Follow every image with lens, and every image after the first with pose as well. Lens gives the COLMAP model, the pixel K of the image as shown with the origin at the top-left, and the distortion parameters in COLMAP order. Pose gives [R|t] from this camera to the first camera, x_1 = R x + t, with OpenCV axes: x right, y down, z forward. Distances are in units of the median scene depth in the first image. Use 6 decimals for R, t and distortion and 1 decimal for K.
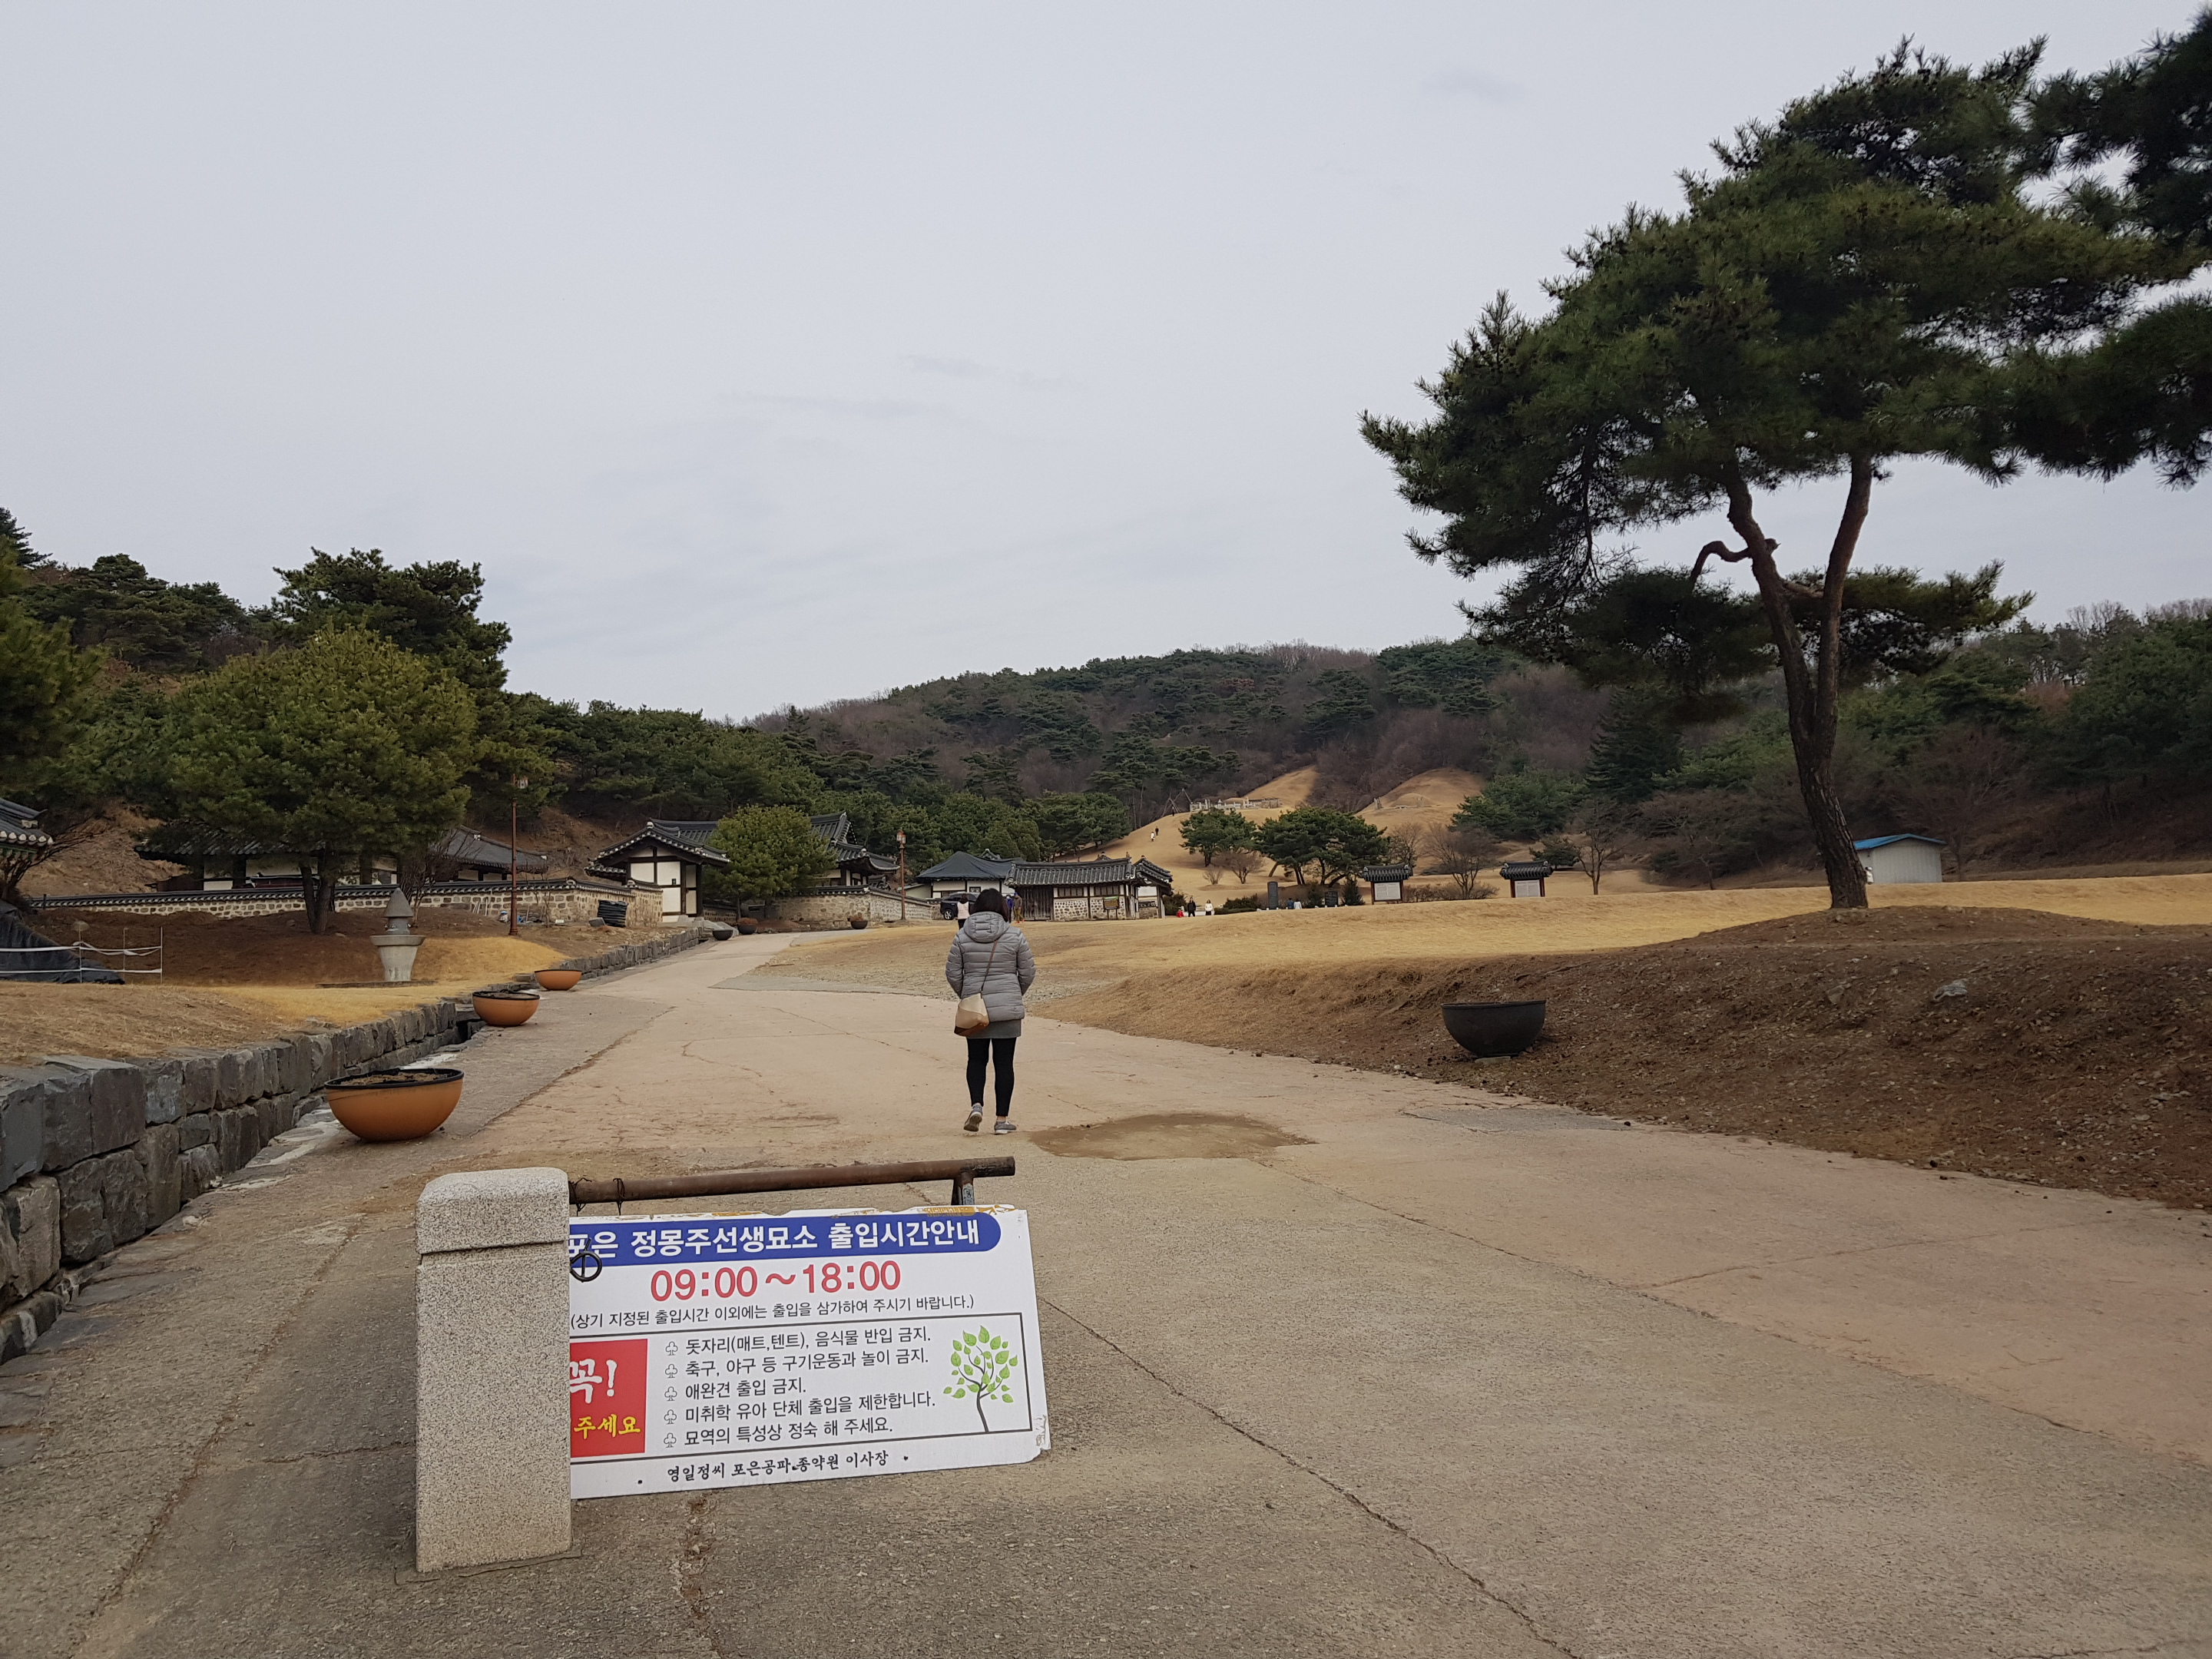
lens RADIAL K [[1711.5, 0, 1106.0], [0, 1711.5, 829.5], [0, 0, 1]] dist [0.057177, -0.127790]
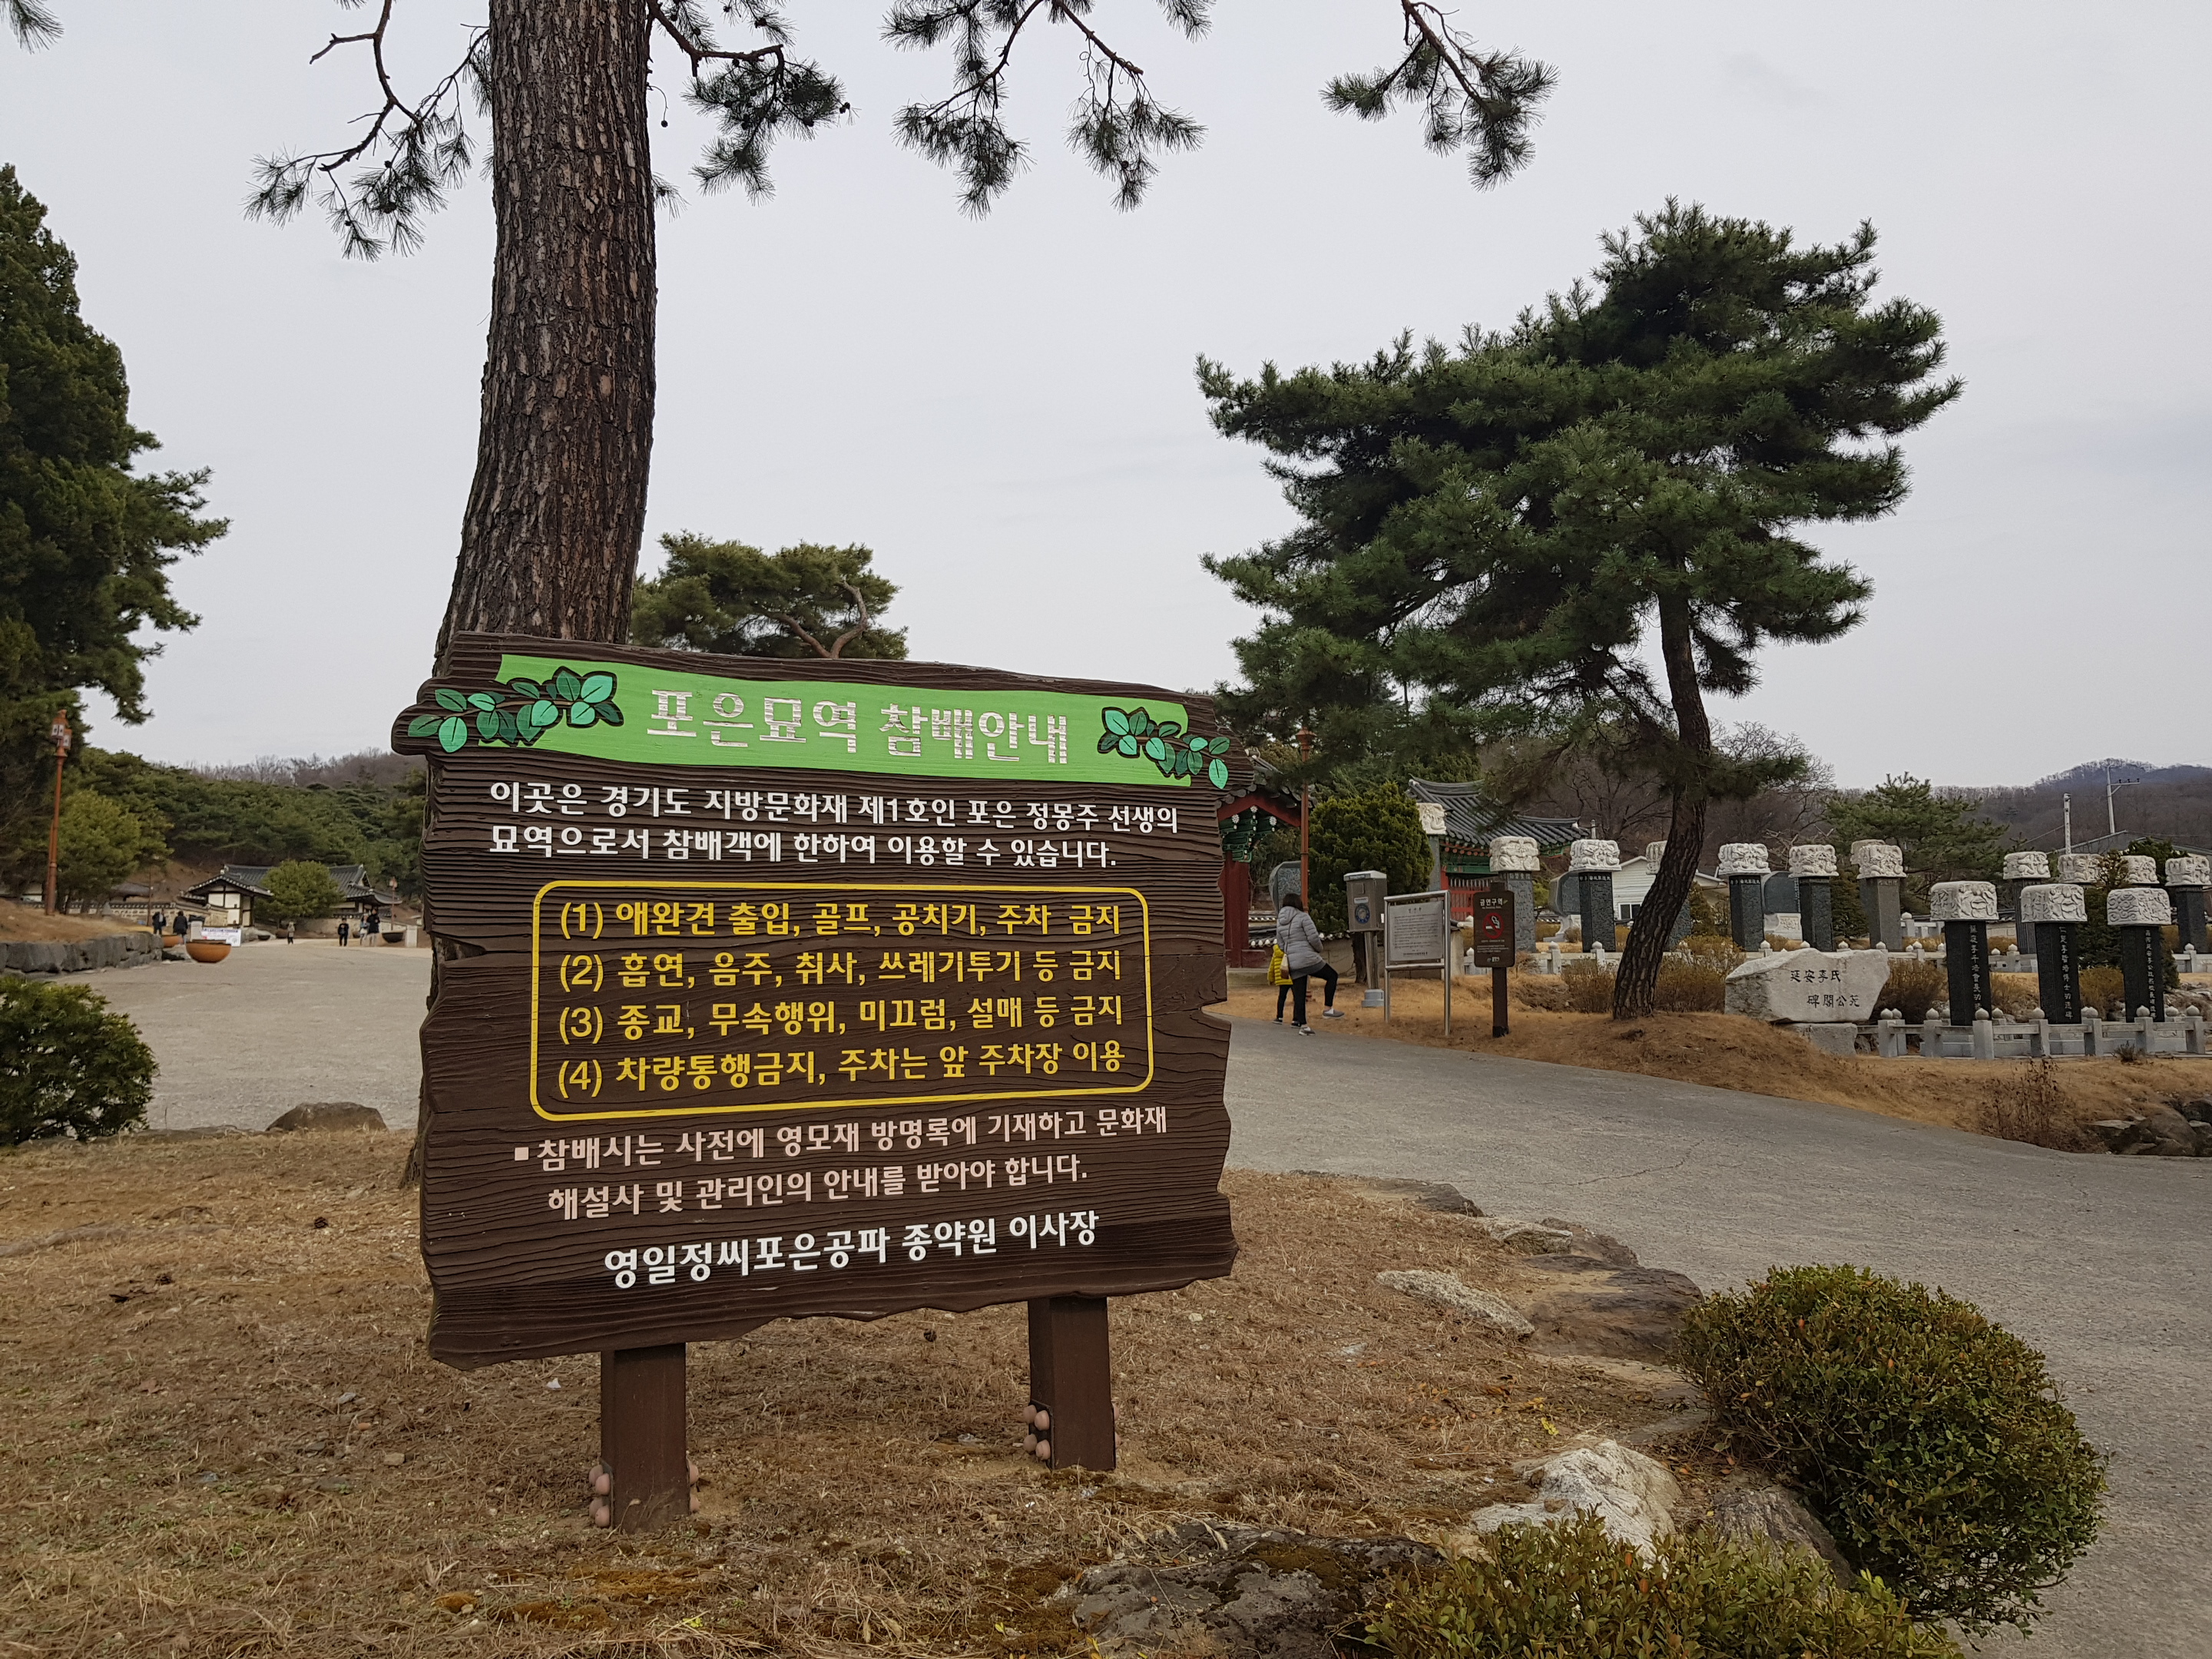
lens RADIAL K [[1711.5, 0, 1106.0], [0, 1711.5, 829.5], [0, 0, 1]] dist [0.057177, -0.127790]
pose [[0.977352, 0.045699, 0.206625, 0.211108], [-0.039793, 0.998674, -0.032651, -0.021302], [-0.207843, 0.023689, 0.977875, -0.763329]]
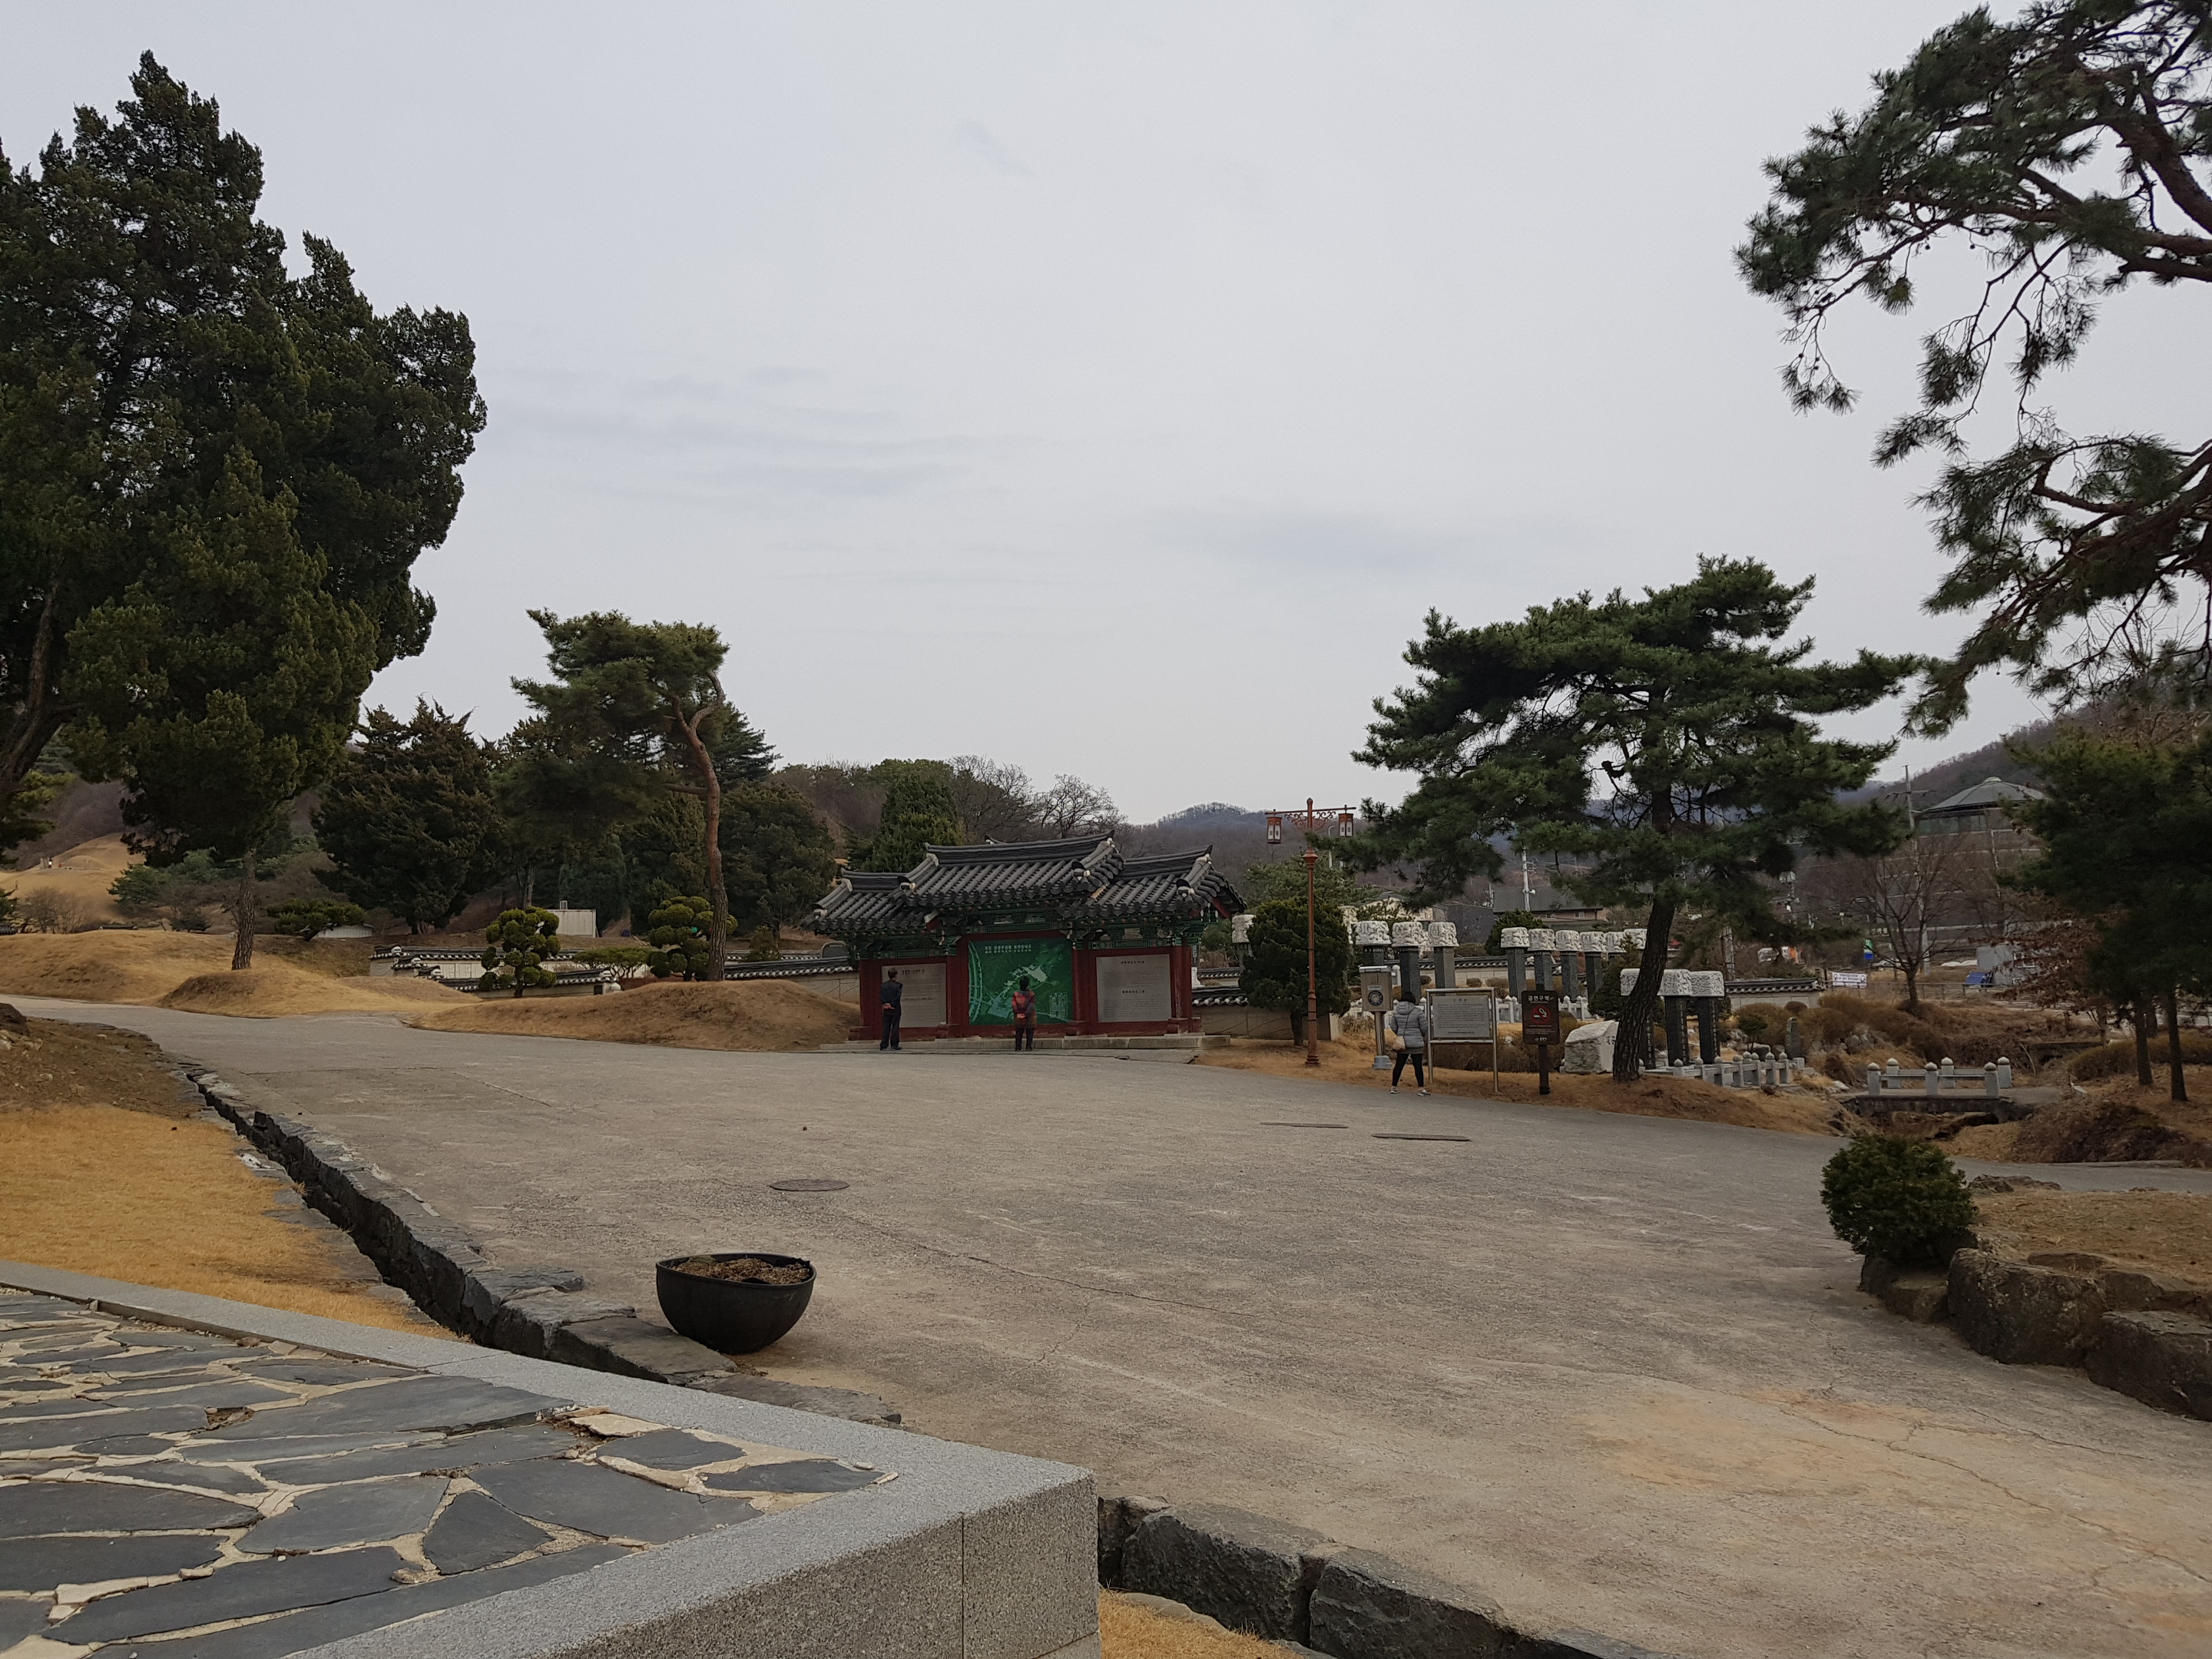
lens RADIAL K [[1711.5, 0, 1106.0], [0, 1711.5, 829.5], [0, 0, 1]] dist [0.057177, -0.127790]
pose [[0.770646, 0.086356, 0.631385, 0.027272], [-0.059907, 0.996206, -0.063132, -0.027944], [-0.634441, 0.010828, 0.772896, -0.748468]]
